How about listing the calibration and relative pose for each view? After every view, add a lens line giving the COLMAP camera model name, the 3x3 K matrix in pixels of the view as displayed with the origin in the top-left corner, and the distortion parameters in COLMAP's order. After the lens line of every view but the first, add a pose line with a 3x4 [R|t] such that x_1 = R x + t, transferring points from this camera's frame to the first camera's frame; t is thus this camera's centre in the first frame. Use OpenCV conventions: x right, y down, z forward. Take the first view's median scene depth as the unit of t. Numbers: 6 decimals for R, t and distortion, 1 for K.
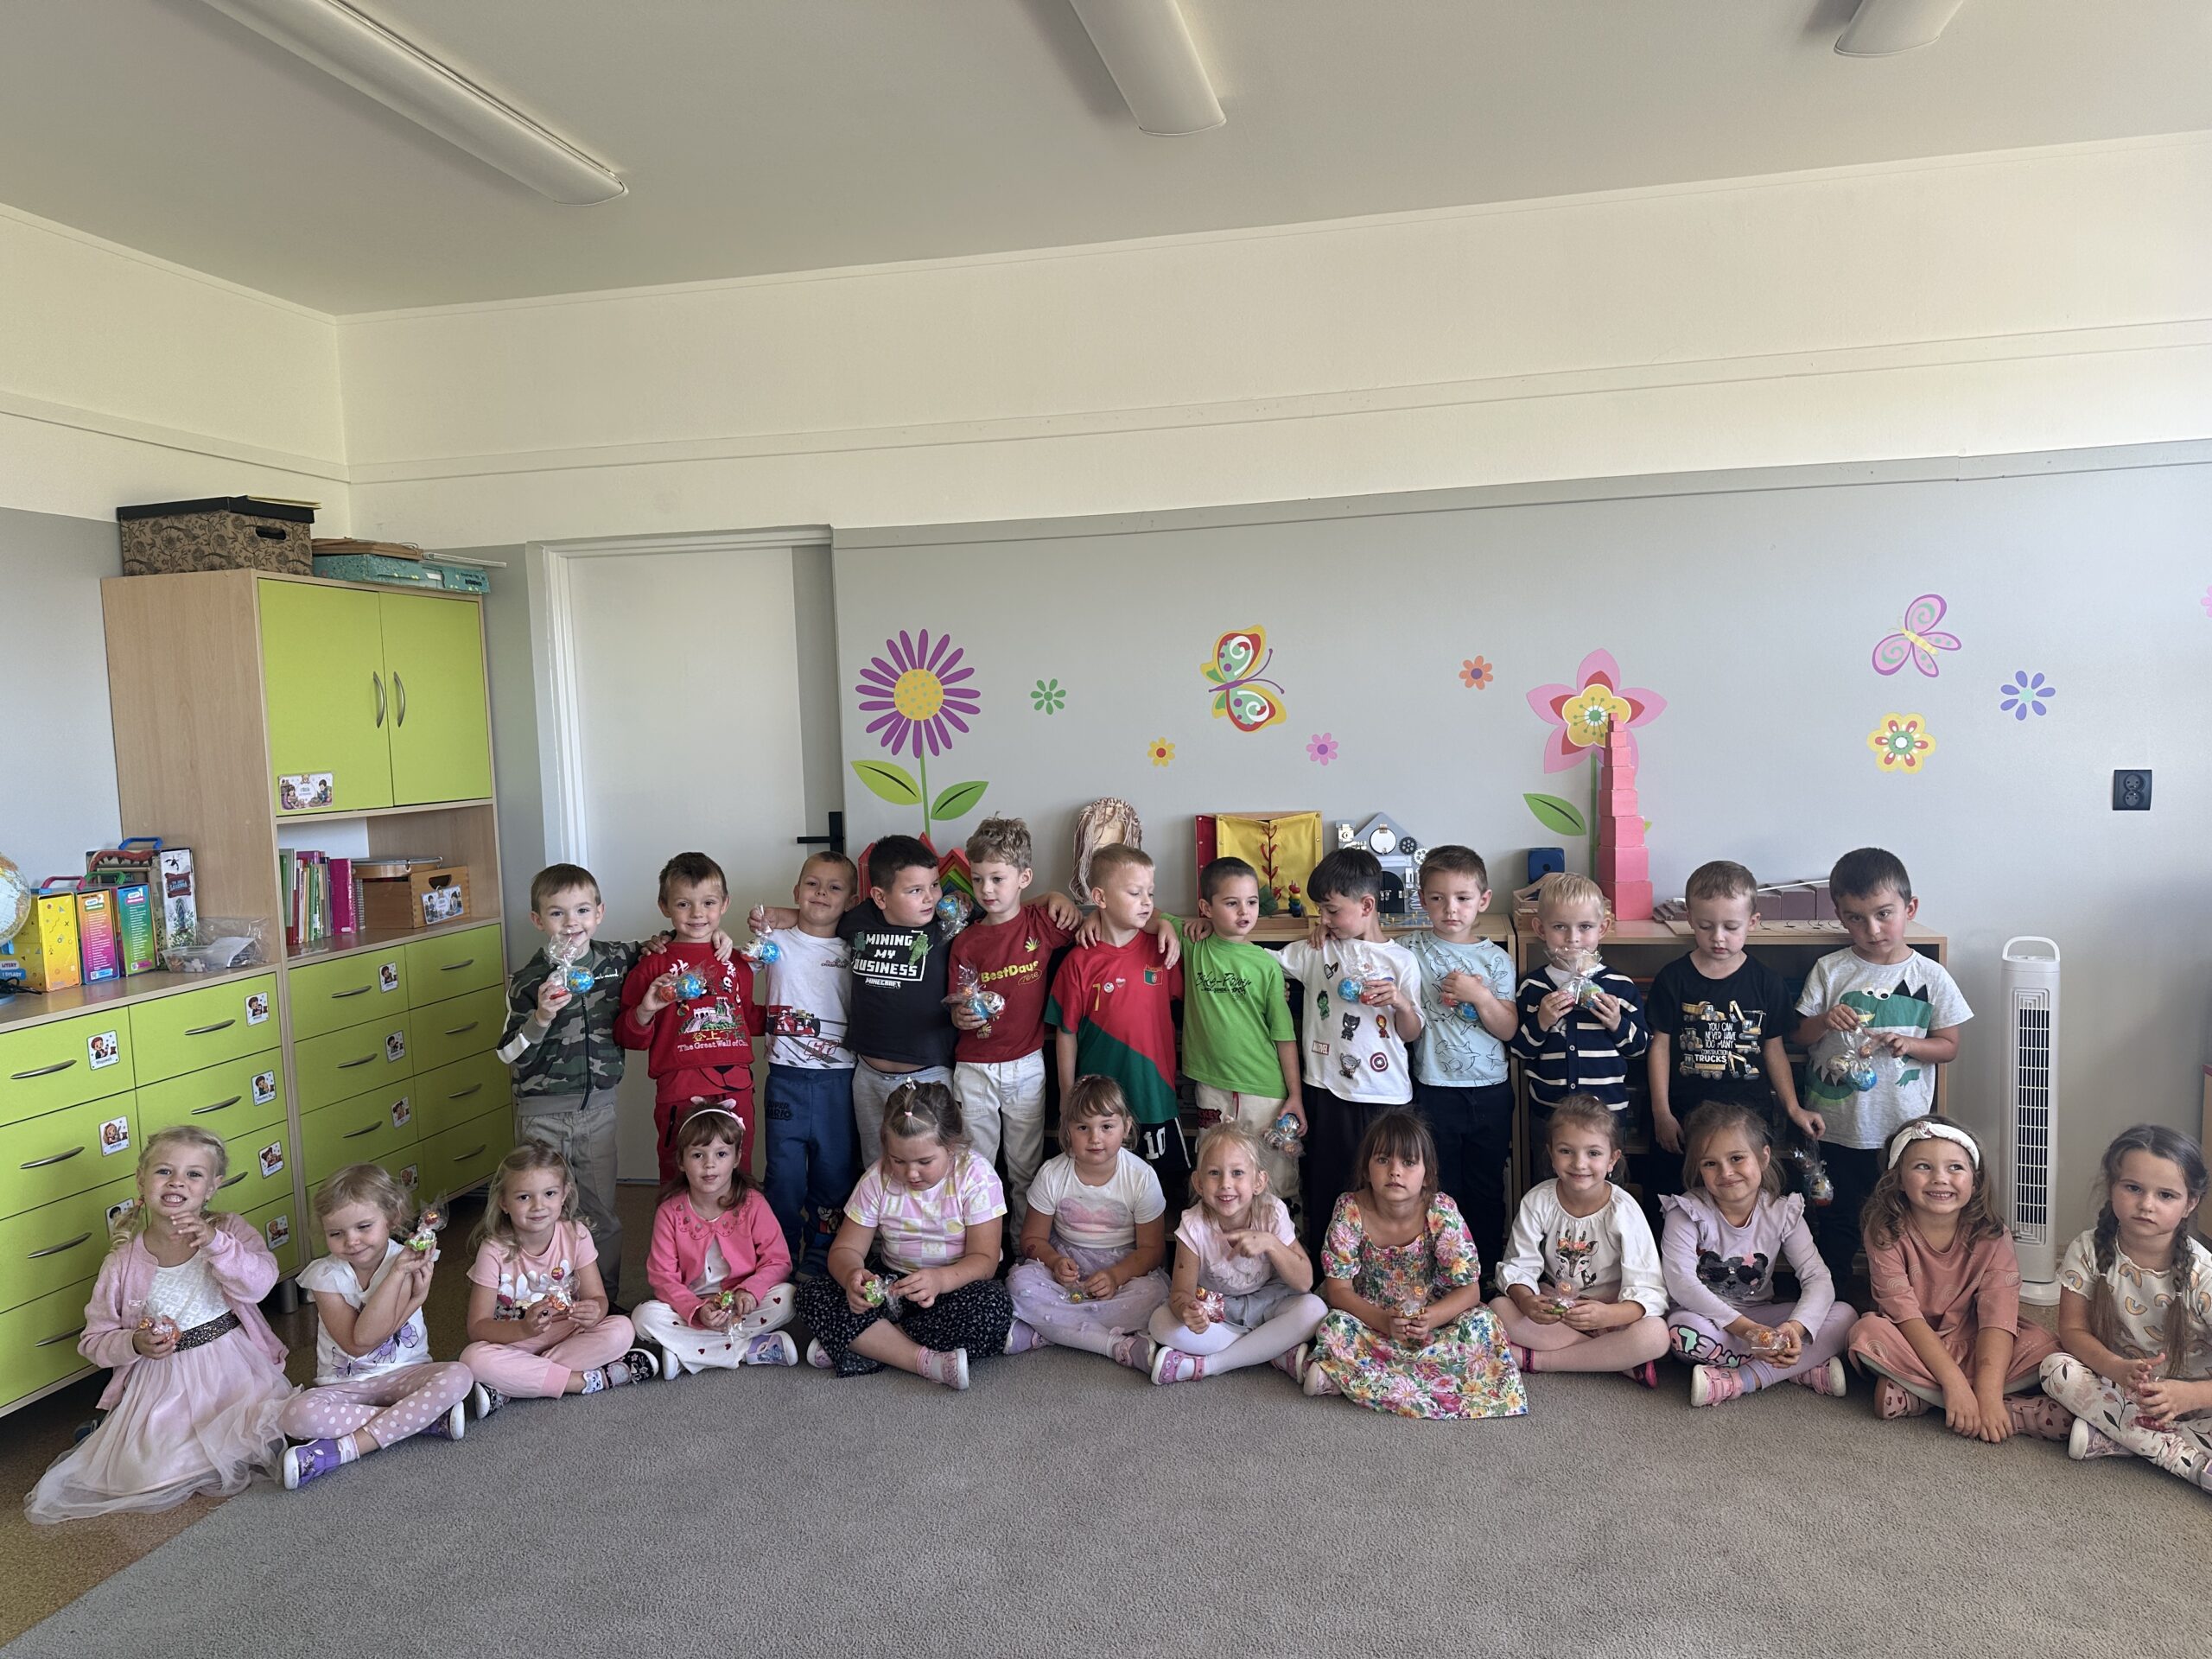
lens RADIAL K [[1540.6, 0, 1102.0], [0, 1540.6, 849.6], [0, 0, 1]] dist [0.170779, -0.251414]
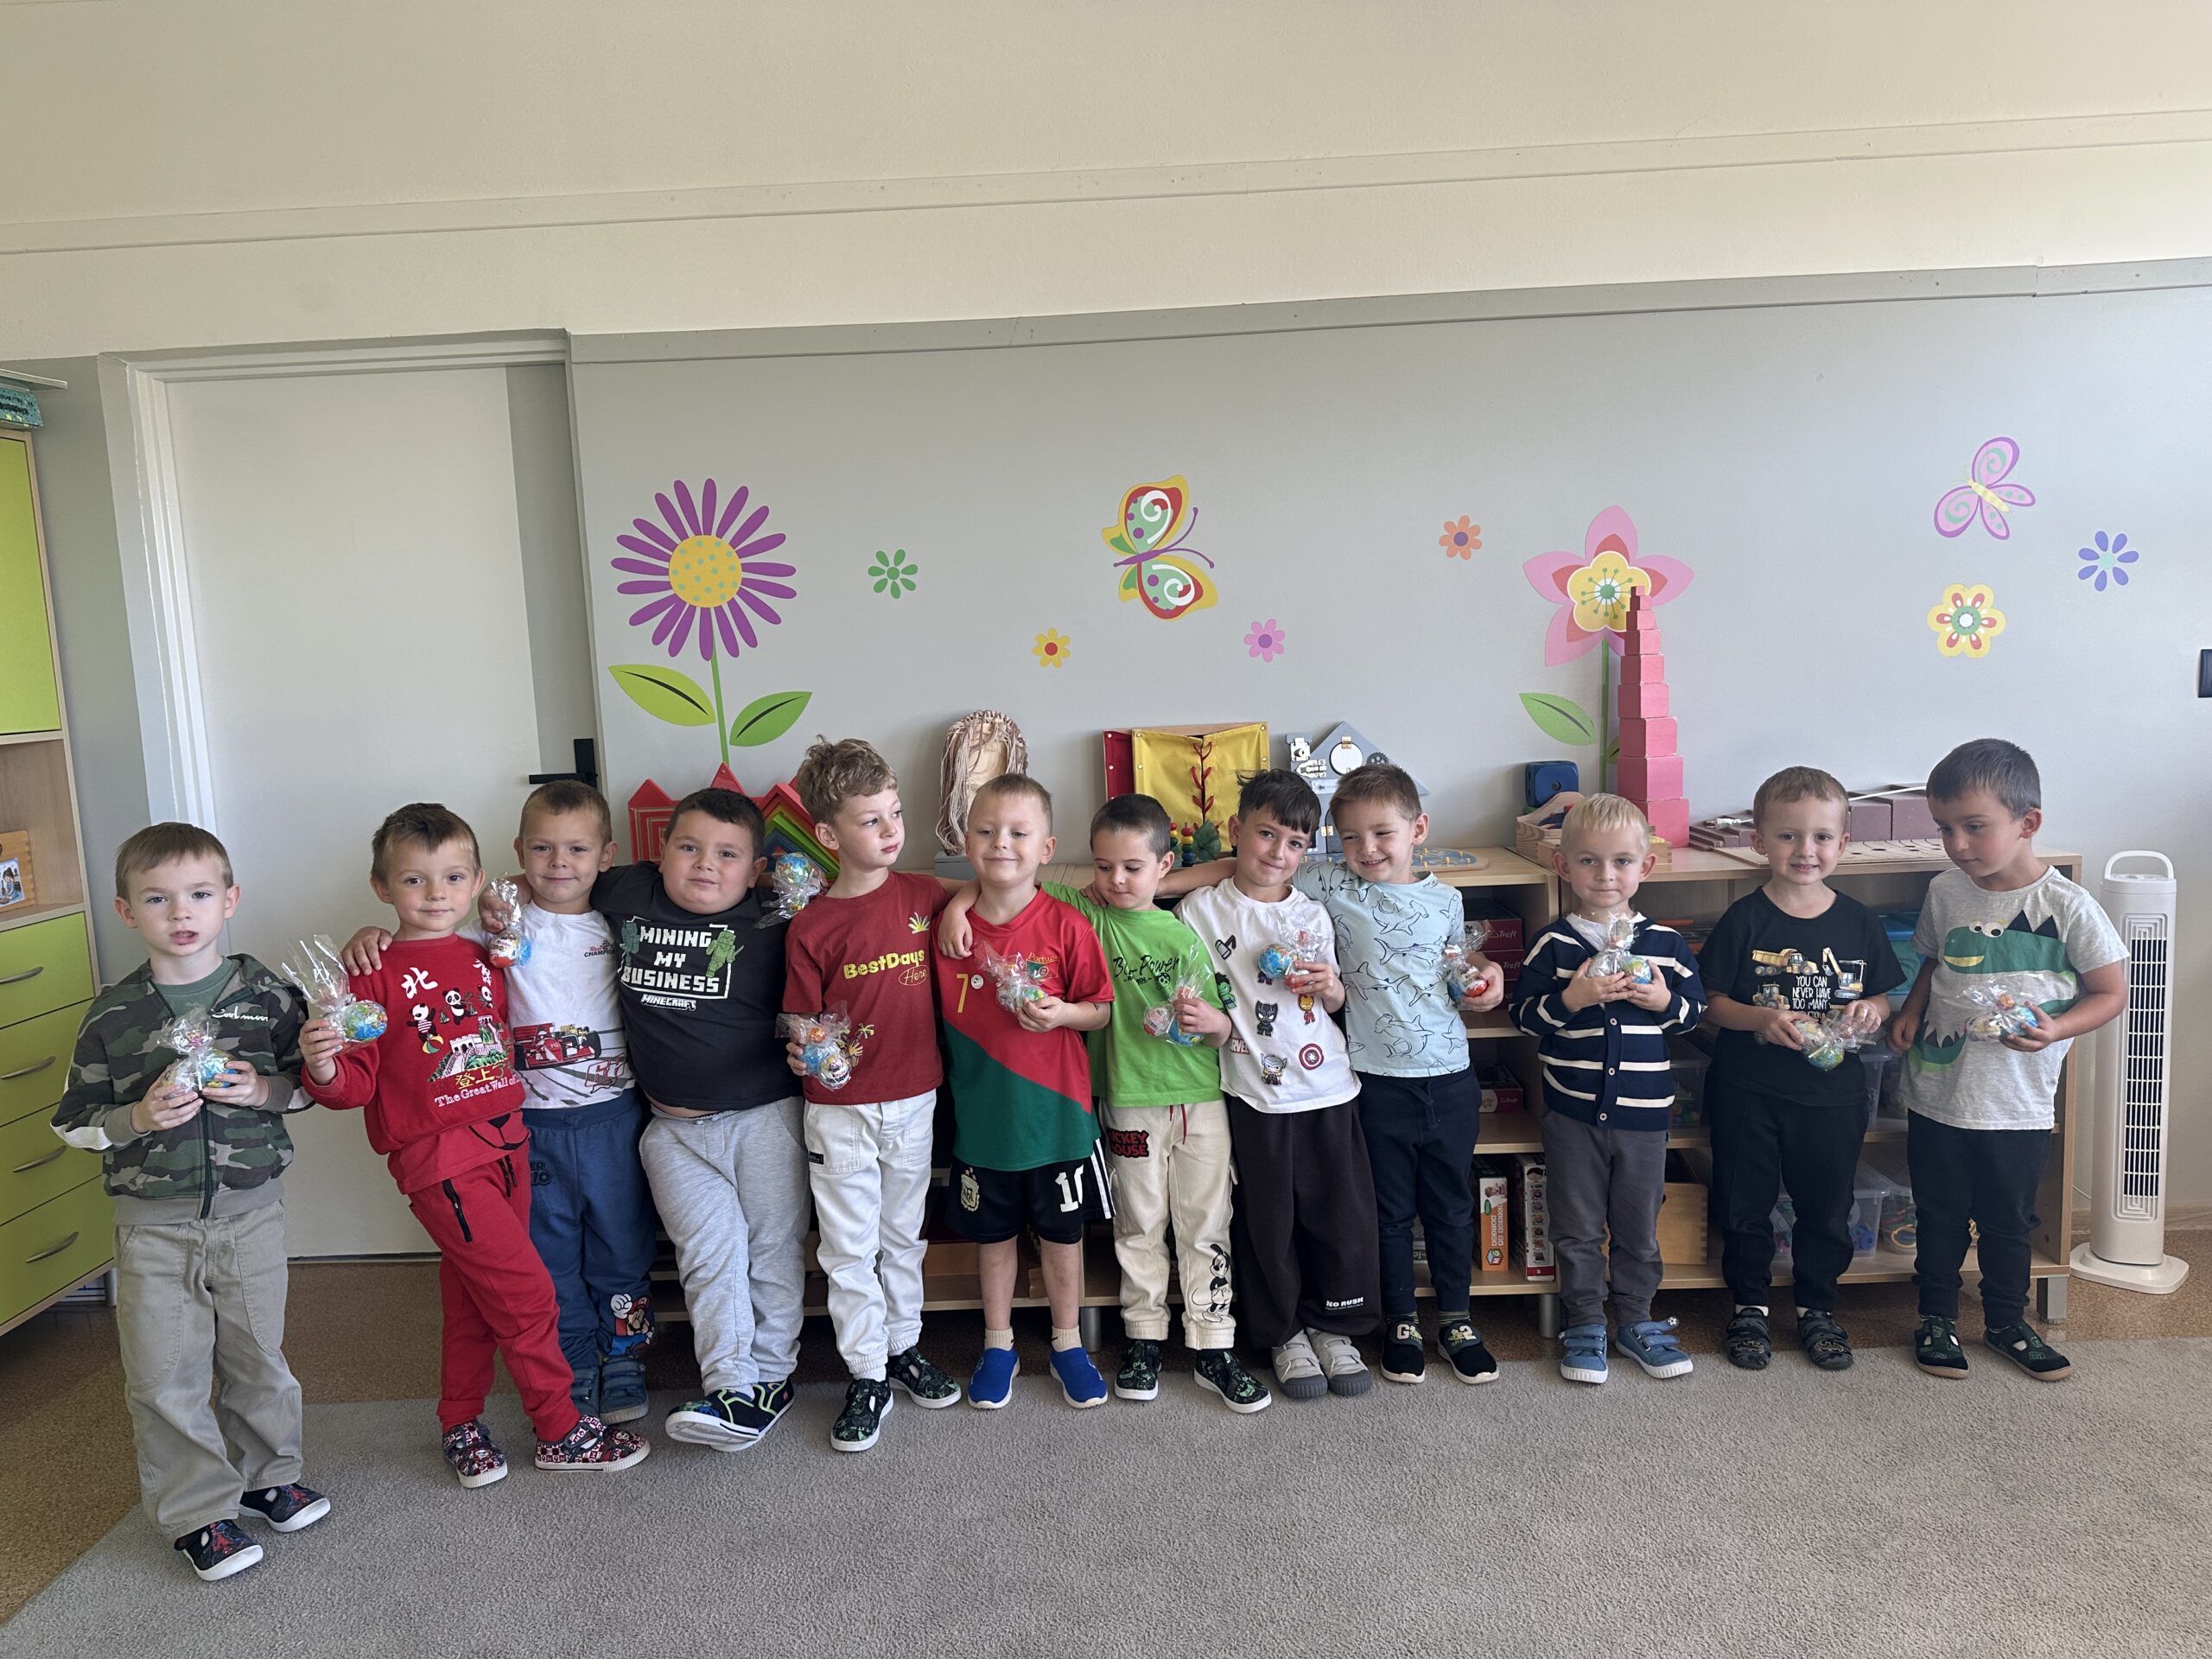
lens RADIAL K [[1620.7, 0, 1115.5], [0, 1620.7, 834.9], [0, 0, 1]] dist [0.181102, -0.302141]
pose [[0.980002, -0.034454, 0.195982, -0.090792], [0.028197, 0.999003, 0.034625, 0.000917], [-0.196979, -0.028406, 0.979996, 0.223769]]
